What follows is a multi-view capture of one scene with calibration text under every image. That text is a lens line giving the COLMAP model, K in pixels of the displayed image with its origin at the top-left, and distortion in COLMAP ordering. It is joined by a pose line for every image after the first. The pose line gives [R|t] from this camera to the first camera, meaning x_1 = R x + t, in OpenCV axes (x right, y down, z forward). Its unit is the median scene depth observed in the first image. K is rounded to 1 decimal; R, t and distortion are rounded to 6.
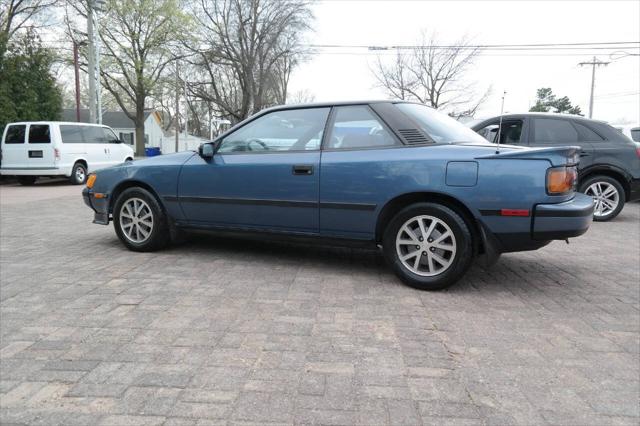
lens RADIAL K [[513.7, 0, 320.0], [0, 513.7, 213.0], [0, 0, 1]] dist [0.014979, 0.016847]
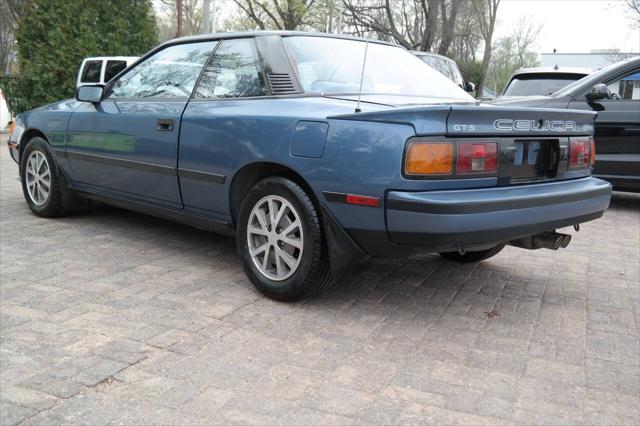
lens RADIAL K [[696.1, 0, 320.0], [0, 696.1, 213.0], [0, 0, 1]] dist [-0.011934, 0.217355]
pose [[0.950346, 0.081476, -0.300340, 0.542556], [-0.069261, 0.996288, 0.051112, -0.024050], [0.303390, -0.027772, 0.952462, 0.096996]]
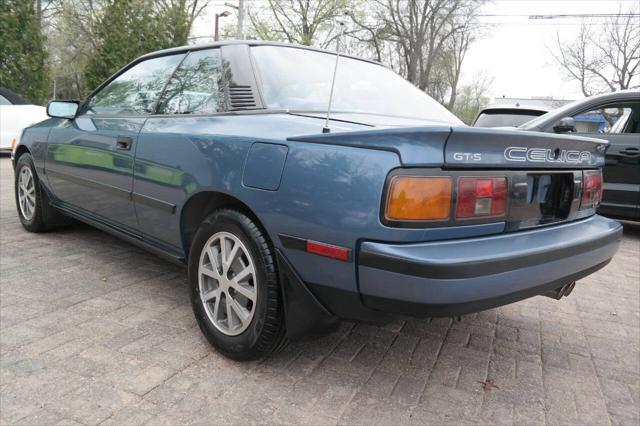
lens RADIAL K [[514.9, 0, 320.0], [0, 514.9, 213.0], [0, 0, 1]] dist [0.011877, 0.002322]
pose [[0.944716, 0.107202, -0.309870, 0.472976], [-0.095495, 0.994031, 0.052753, -0.056942], [0.313675, -0.020246, 0.949314, 0.464170]]
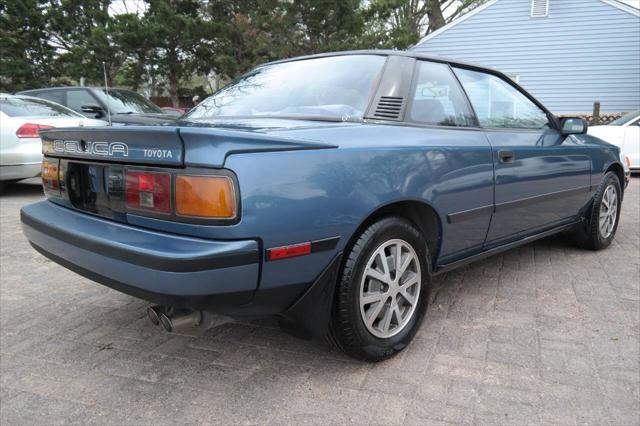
lens RADIAL K [[514.9, 0, 320.0], [0, 514.9, 213.0], [0, 0, 1]] dist [0.011877, 0.002322]
pose [[-0.297795, 0.143794, -0.943738, 1.009164], [-0.090272, 0.979919, 0.177792, -0.166622], [0.950352, 0.138138, -0.278834, 1.481968]]
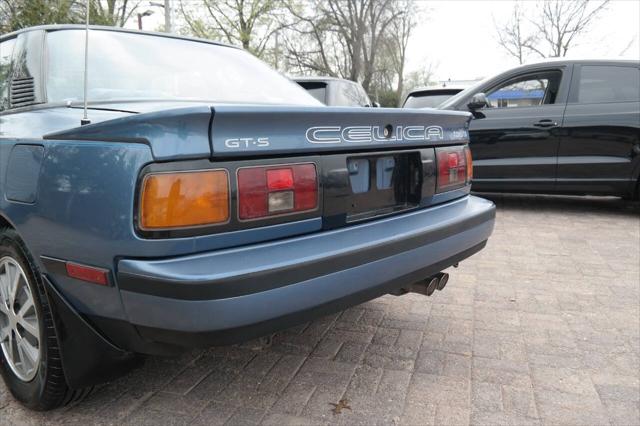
lens RADIAL K [[523.3, 0, 313.2], [0, 523.3, 211.4], [0, 0, 1]] dist [0.009636, 0.005946]
pose [[0.968586, 0.024194, -0.247498, 0.585784], [-0.011552, 0.998559, 0.052406, -0.065554], [0.248409, -0.047900, 0.967470, 0.583757]]
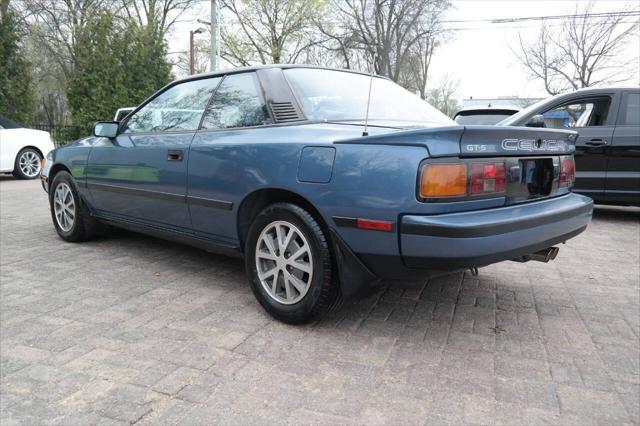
lens RADIAL K [[513.7, 0, 320.0], [0, 513.7, 213.0], [0, 0, 1]] dist [0.014979, 0.016847]
pose [[0.962279, 0.046767, -0.268014, 0.439137], [-0.039320, 0.998679, 0.033090, -0.031602], [0.269207, -0.021303, 0.962847, 0.308677]]
